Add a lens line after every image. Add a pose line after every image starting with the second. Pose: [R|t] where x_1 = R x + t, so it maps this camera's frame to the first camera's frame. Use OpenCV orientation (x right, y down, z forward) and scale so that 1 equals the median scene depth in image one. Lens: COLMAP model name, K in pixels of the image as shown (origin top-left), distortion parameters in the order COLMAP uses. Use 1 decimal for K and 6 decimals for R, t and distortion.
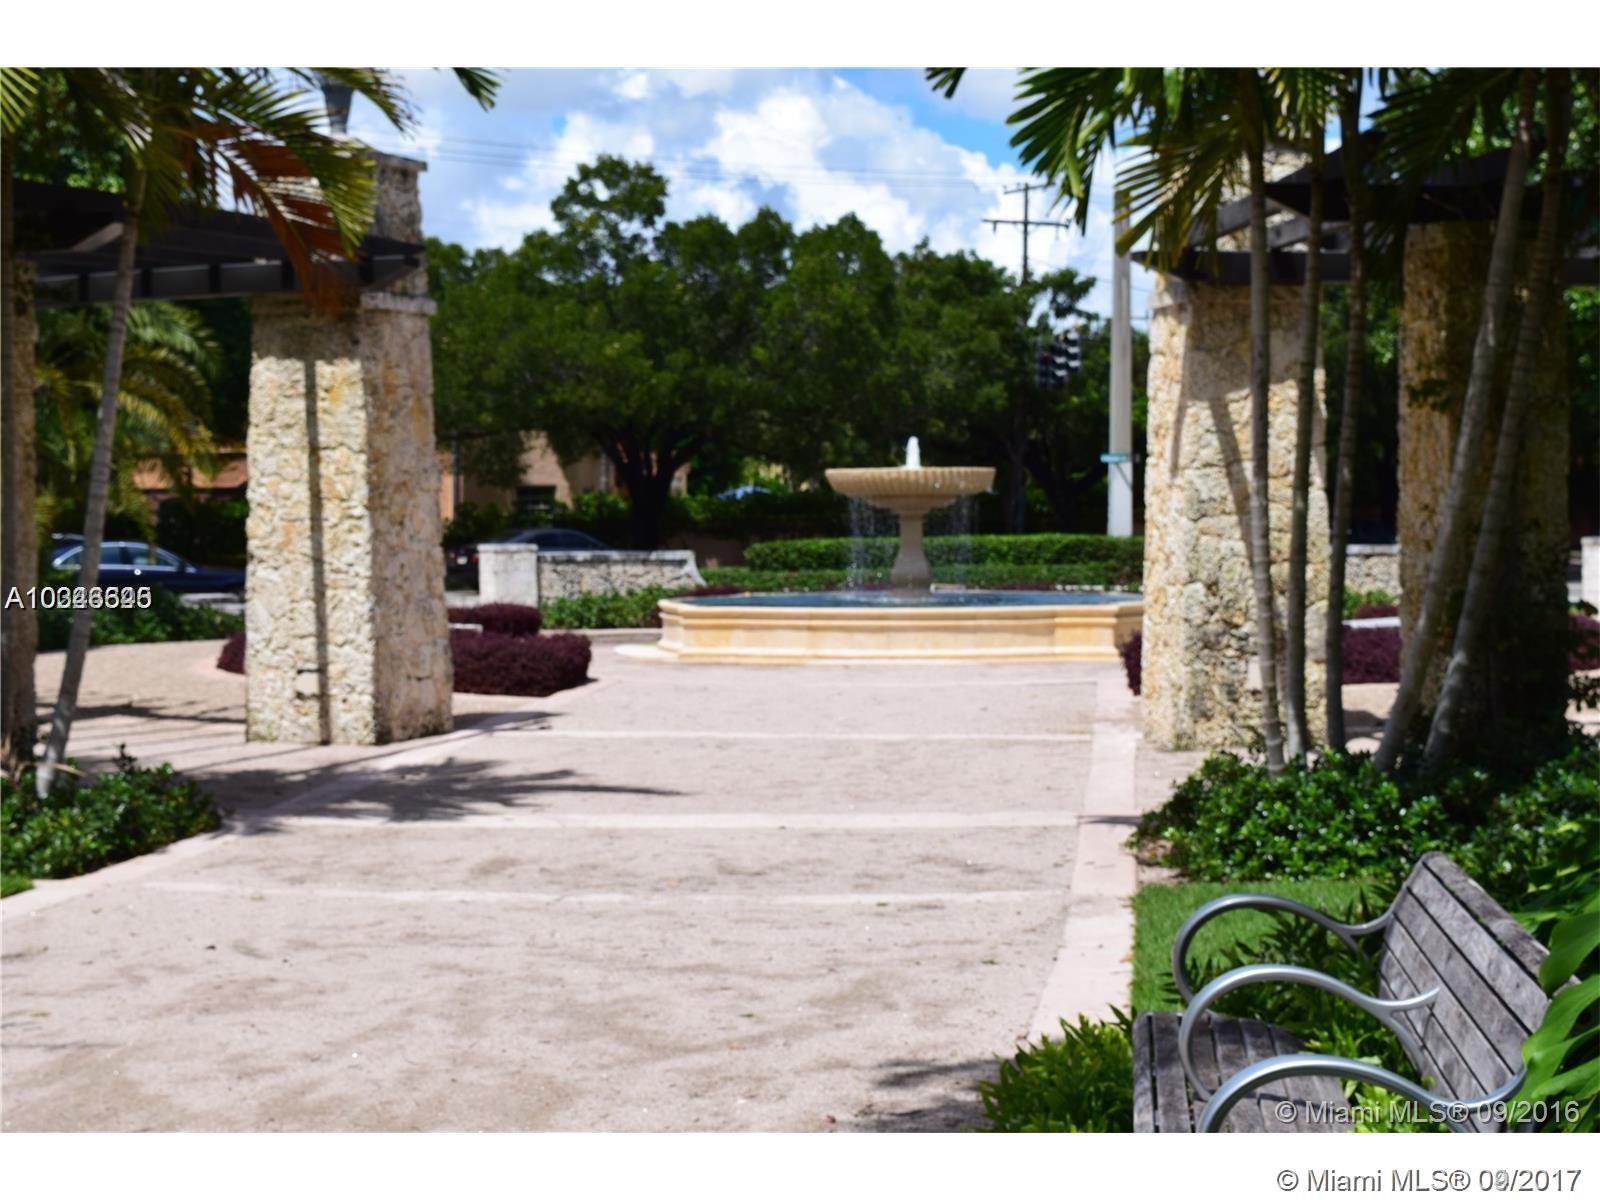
lens RADIAL K [[2805.8, 0, 800.6], [0, 2805.8, 598.5], [0, 0, 1]] dist [-0.009598, 0.000000]
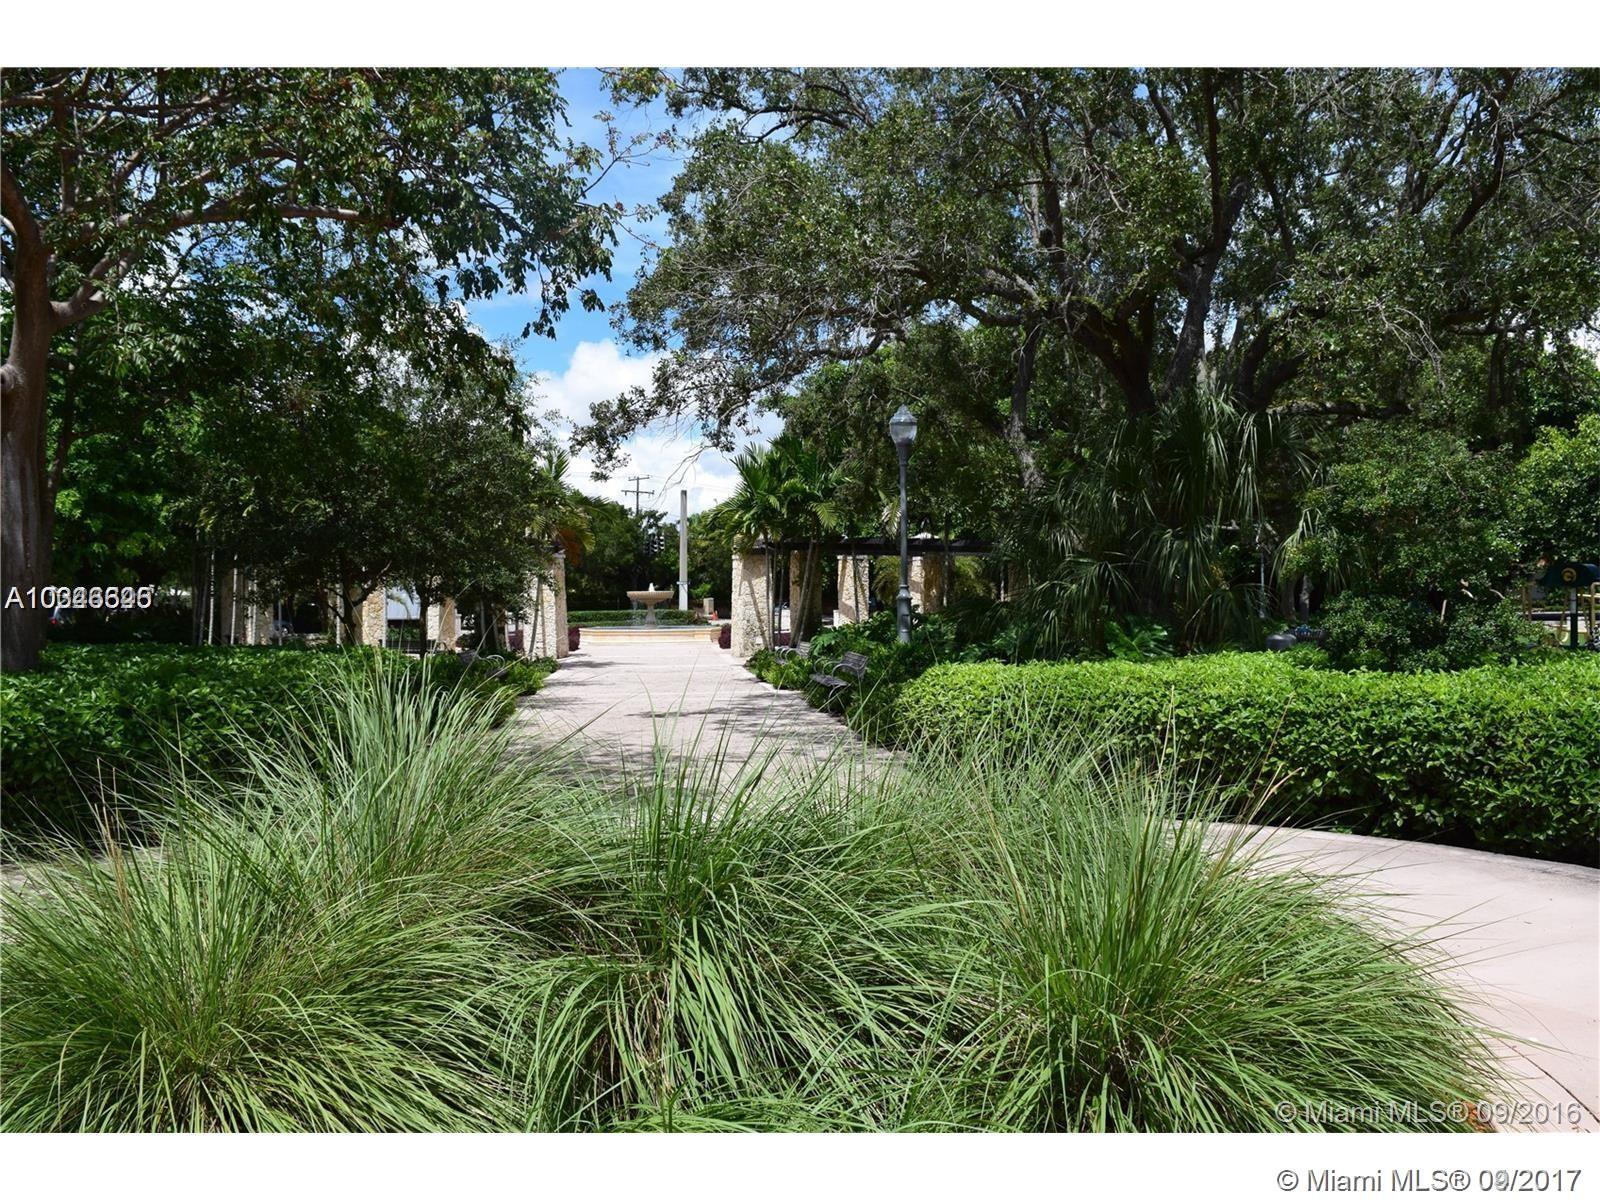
lens RADIAL K [[1258.9, 0, 800.0], [0, 1258.9, 603.2], [0, 0, 1]] dist [-0.000003, 0.000000]
pose [[0.972716, 0.002757, 0.231985, -0.151451], [0.003794, 0.999607, -0.027790, 0.014592], [-0.231970, 0.027912, 0.972322, -0.618565]]
